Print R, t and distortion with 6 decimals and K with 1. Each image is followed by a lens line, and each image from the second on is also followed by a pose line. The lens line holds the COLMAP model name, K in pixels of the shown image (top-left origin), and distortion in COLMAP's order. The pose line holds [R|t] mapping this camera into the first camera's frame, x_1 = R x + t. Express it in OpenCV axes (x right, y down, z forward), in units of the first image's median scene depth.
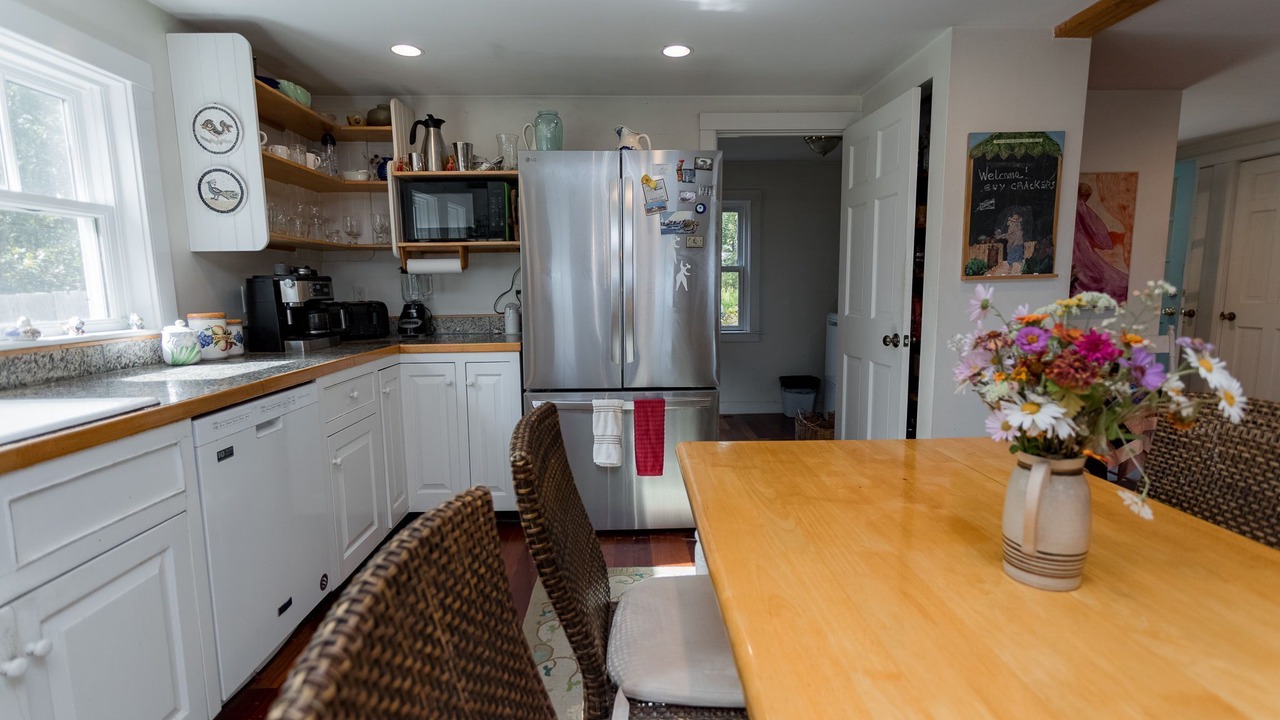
lens RADIAL K [[602.5, 0, 641.5], [0, 602.5, 363.6], [0, 0, 1]] dist [0.001487, 0.000433]
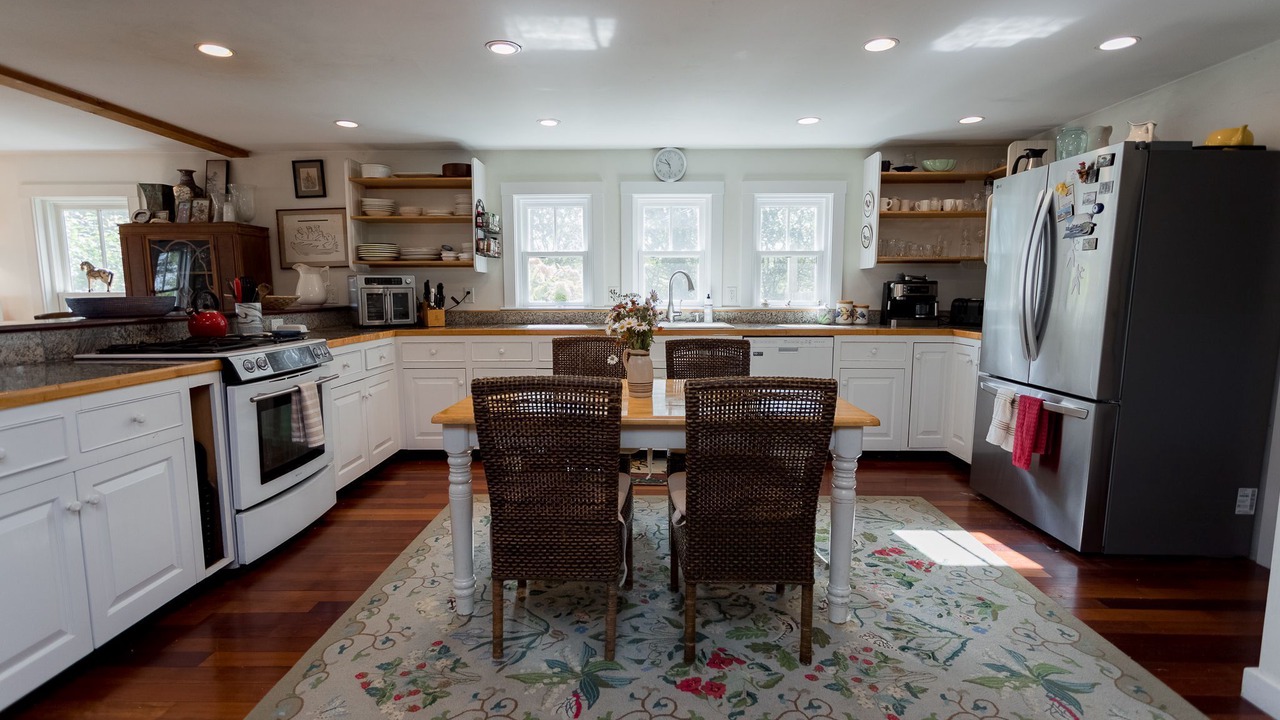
lens RADIAL K [[628.4, 0, 625.2], [0, 628.4, 364.9], [0, 0, 1]] dist [0.002761, 0.001836]
pose [[-0.066354, 0.130430, -0.989235, 1.295492], [-0.126616, 0.982304, 0.138009, -0.065046], [0.989730, 0.134411, -0.048665, 0.383227]]
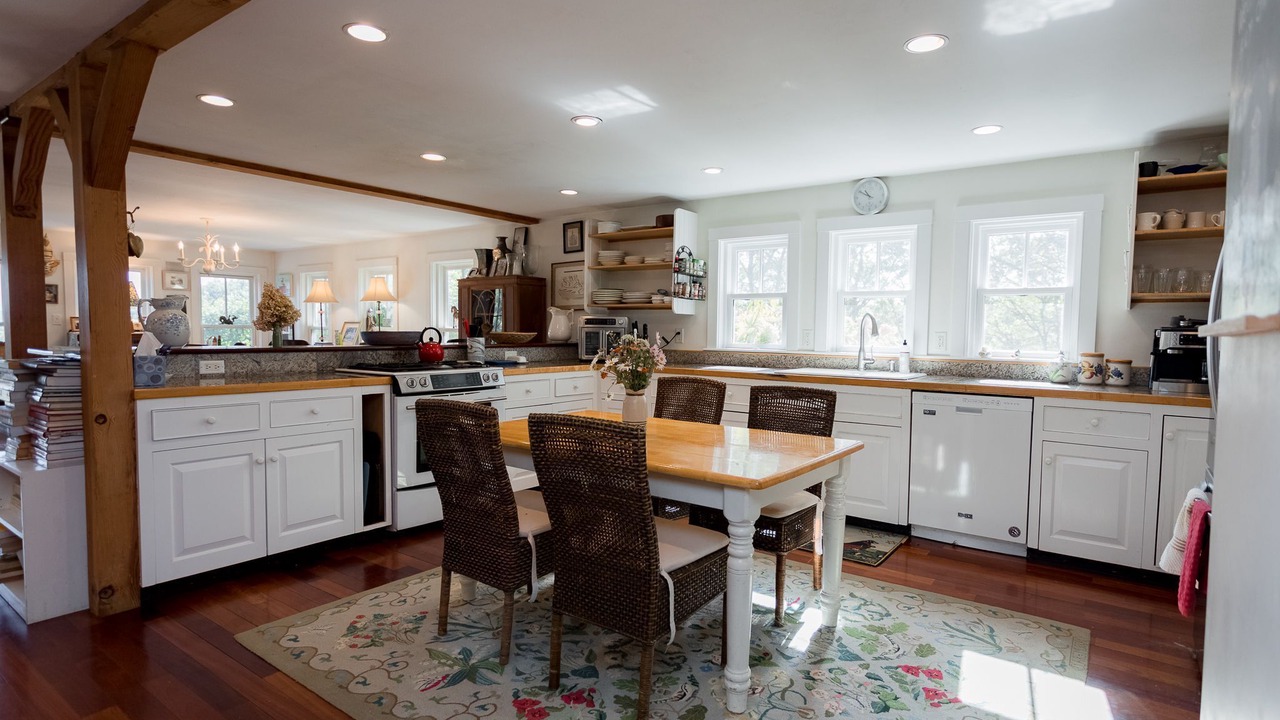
lens RADIAL K [[661.5, 0, 654.0], [0, 661.5, 361.9], [0, 0, 1]] dist [0.004011, 0.001730]
pose [[-0.621029, 0.042766, -0.782620, 1.122495], [-0.108174, 0.984278, 0.139624, -0.159400], [0.776287, 0.171370, -0.606639, 1.070270]]
